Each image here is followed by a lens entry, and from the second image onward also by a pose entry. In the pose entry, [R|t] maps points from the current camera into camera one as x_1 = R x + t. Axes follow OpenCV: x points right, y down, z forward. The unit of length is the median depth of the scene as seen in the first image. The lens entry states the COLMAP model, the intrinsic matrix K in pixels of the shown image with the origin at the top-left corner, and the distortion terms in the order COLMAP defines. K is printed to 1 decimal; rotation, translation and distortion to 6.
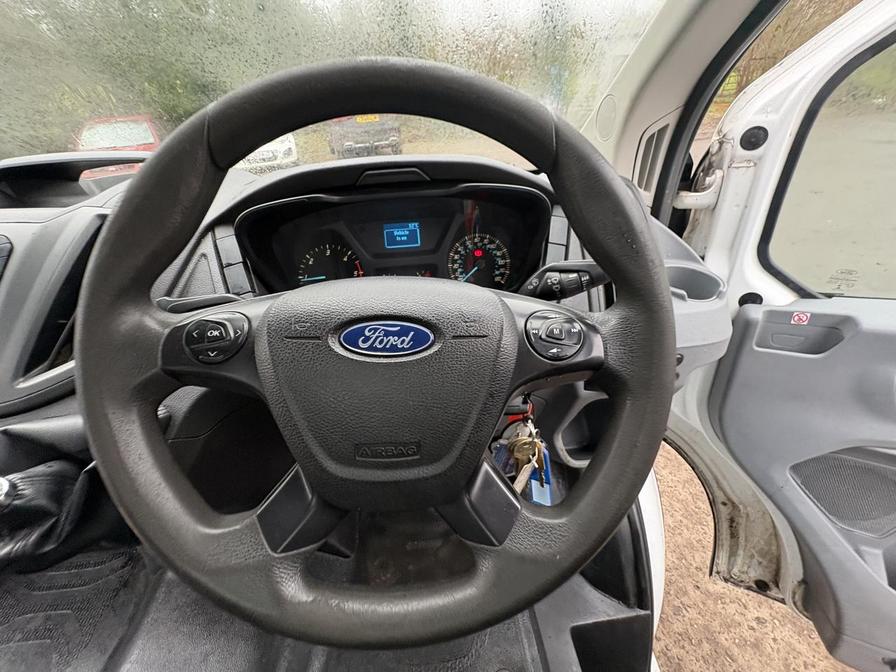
lens RADIAL K [[355.0, 0, 449.6], [0, 355.0, 336.7], [0, 0, 1]] dist [0.000755, 0.000277]
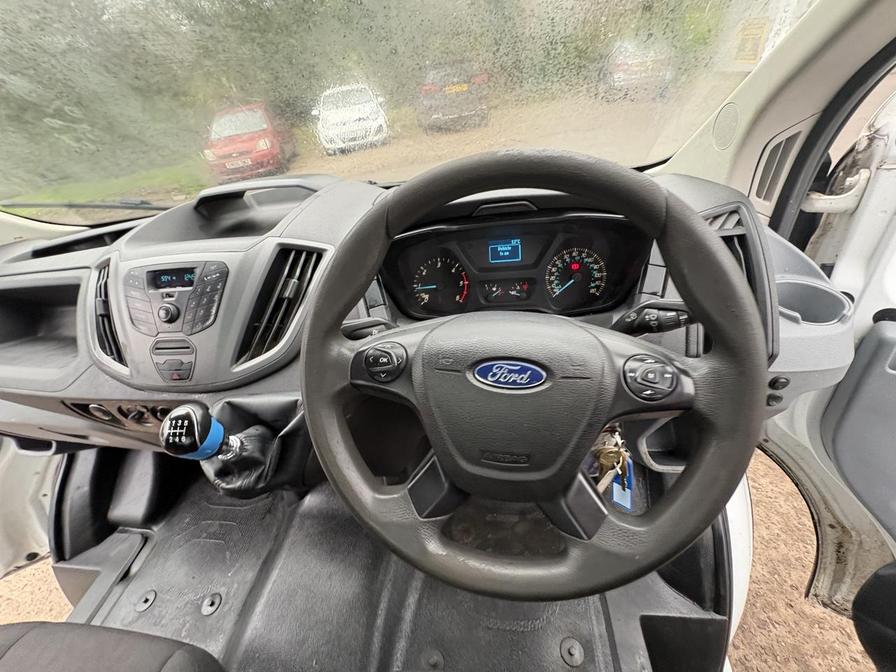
lens RADIAL K [[355.0, 0, 453.5], [0, 355.0, 339.0], [0, 0, 1]] dist [0.000755, 0.000277]
pose [[0.977659, 0.056475, -0.202467, -0.051143], [-0.040899, 0.995931, 0.080307, -0.094061], [0.206179, -0.070232, 0.975991, -0.131158]]
